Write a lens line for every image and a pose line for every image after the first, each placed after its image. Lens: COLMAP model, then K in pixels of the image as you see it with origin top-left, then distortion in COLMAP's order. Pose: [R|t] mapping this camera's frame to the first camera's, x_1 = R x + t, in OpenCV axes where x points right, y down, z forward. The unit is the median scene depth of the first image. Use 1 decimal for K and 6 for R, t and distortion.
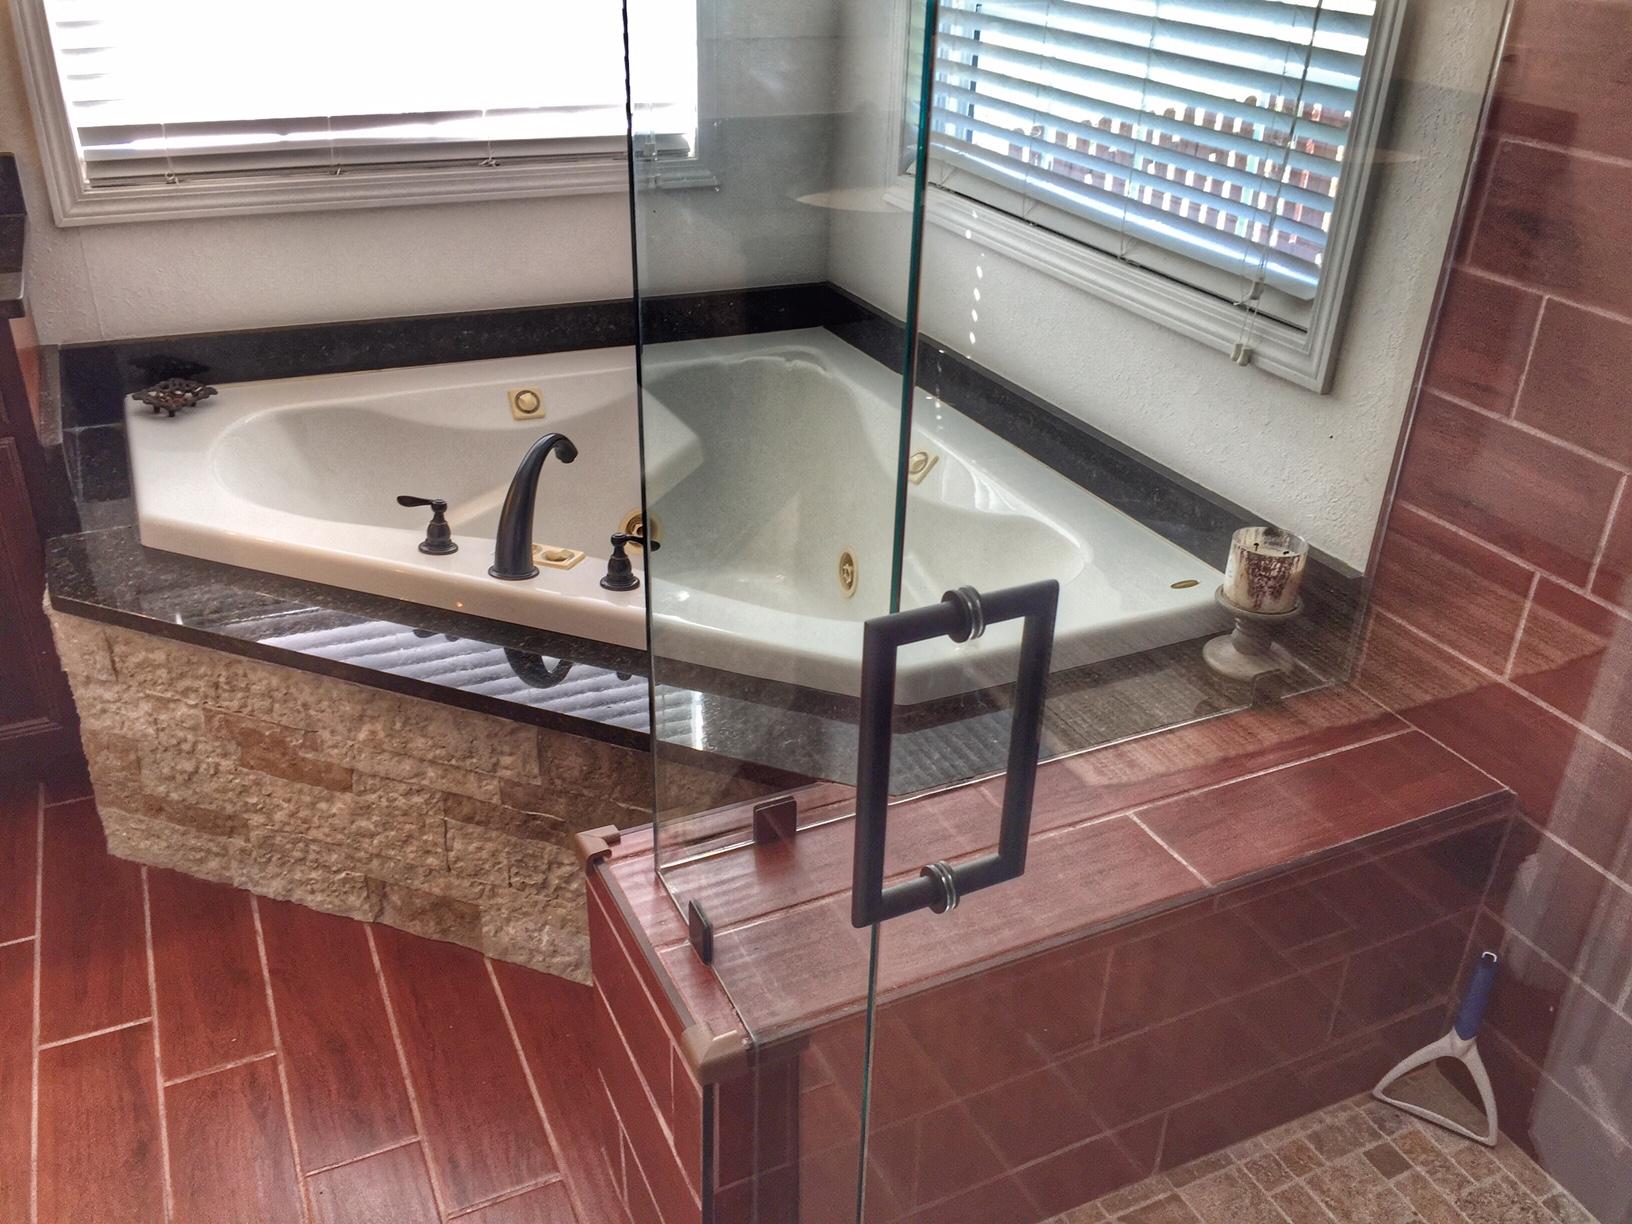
lens RADIAL K [[1393.9, 0, 815.8], [0, 1393.9, 610.3], [0, 0, 1]] dist [0.082422, -0.097859]
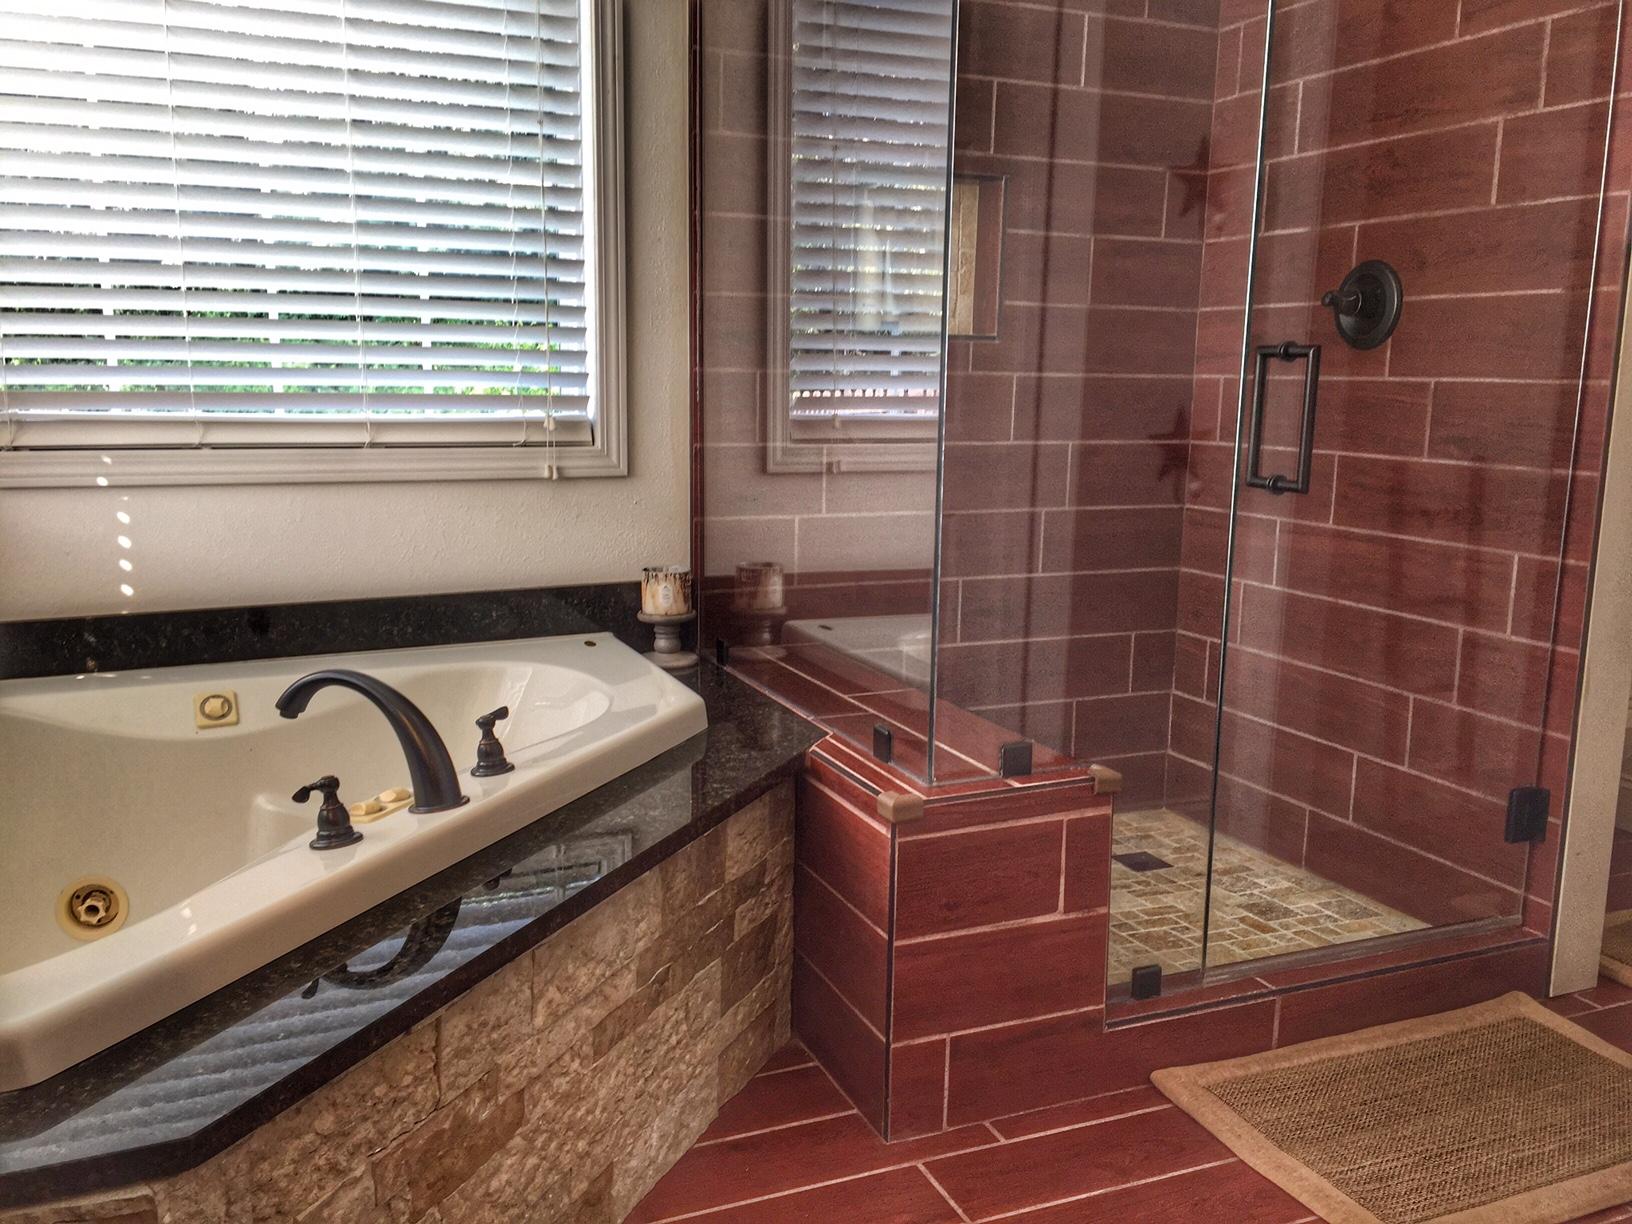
lens RADIAL K [[1393.9, 0, 812.9], [0, 1393.9, 608.1], [0, 0, 1]] dist [0.082422, -0.097859]
pose [[0.028807, -0.193744, 0.980629, -0.982650], [0.465303, 0.870865, 0.158389, -0.154346], [-0.884683, 0.451727, 0.115237, 0.635832]]
